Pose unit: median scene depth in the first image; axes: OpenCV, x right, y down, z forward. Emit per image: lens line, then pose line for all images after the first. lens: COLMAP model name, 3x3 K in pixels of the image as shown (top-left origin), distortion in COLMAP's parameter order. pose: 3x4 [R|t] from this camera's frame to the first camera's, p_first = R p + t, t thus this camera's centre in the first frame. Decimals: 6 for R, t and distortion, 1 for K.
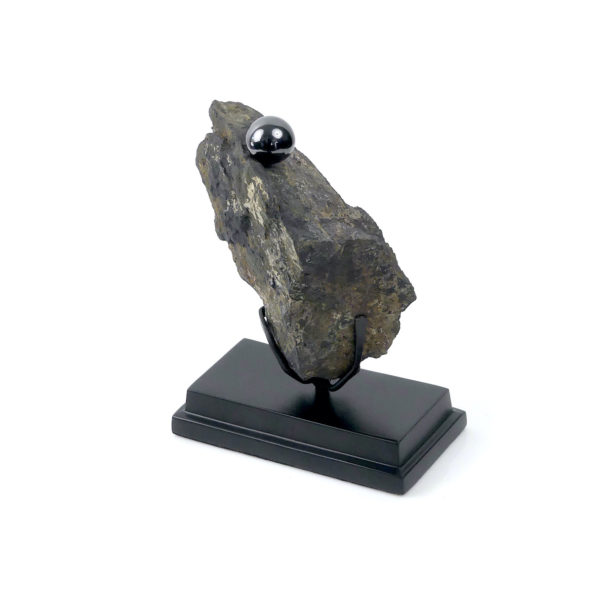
lens RADIAL K [[2185.0, 0, 300.0], [0, 2185.0, 300.0], [0, 0, 1]] dist [-0.000249, -0.275091]
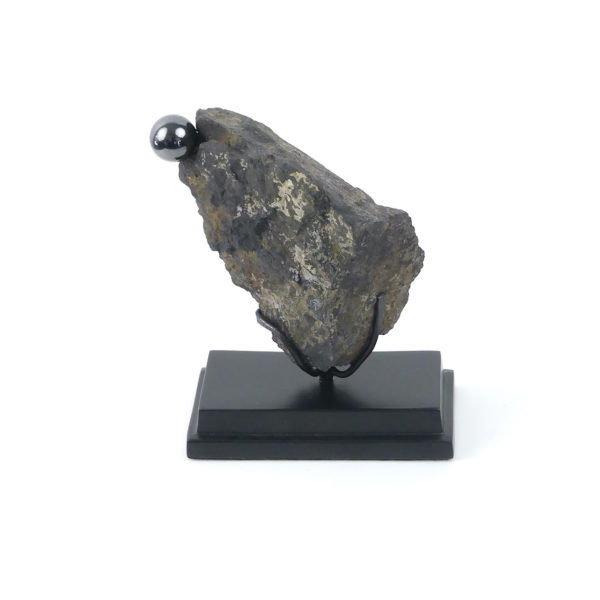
lens RADIAL K [[2185.0, 0, 300.0], [0, 2185.0, 300.0], [0, 0, 1]] dist [-0.000249, -0.275091]
pose [[0.907873, -0.209544, 0.363123, -0.372492], [0.213110, 0.976545, 0.030714, -0.028758], [-0.361042, 0.049501, 0.931235, 0.080019]]
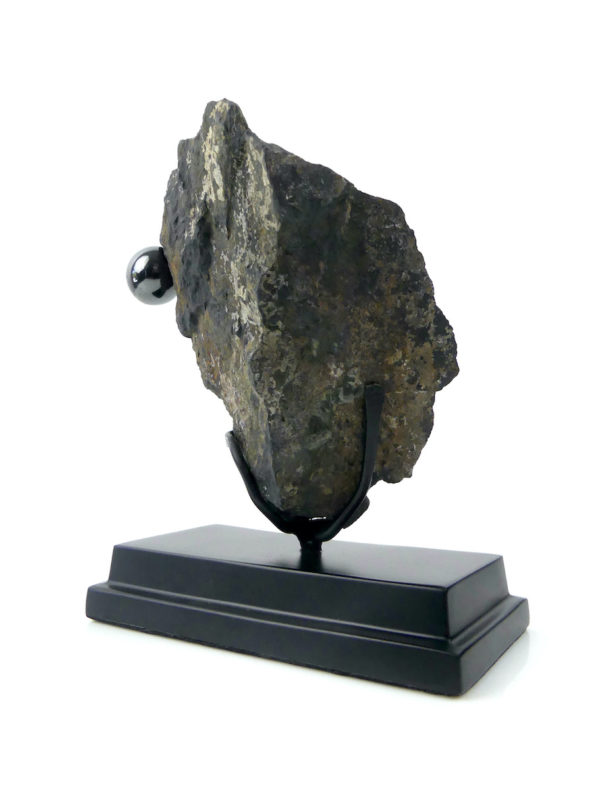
lens RADIAL K [[706.3, 0, 286.6], [0, 706.3, 389.3], [0, 0, 1]] dist [-0.022060, -0.008565]
pose [[0.998128, 0.027525, -0.054623, 0.013877], [-0.051304, 0.862978, -0.502630, 0.112937], [0.033304, 0.504492, 0.862774, 0.828014]]
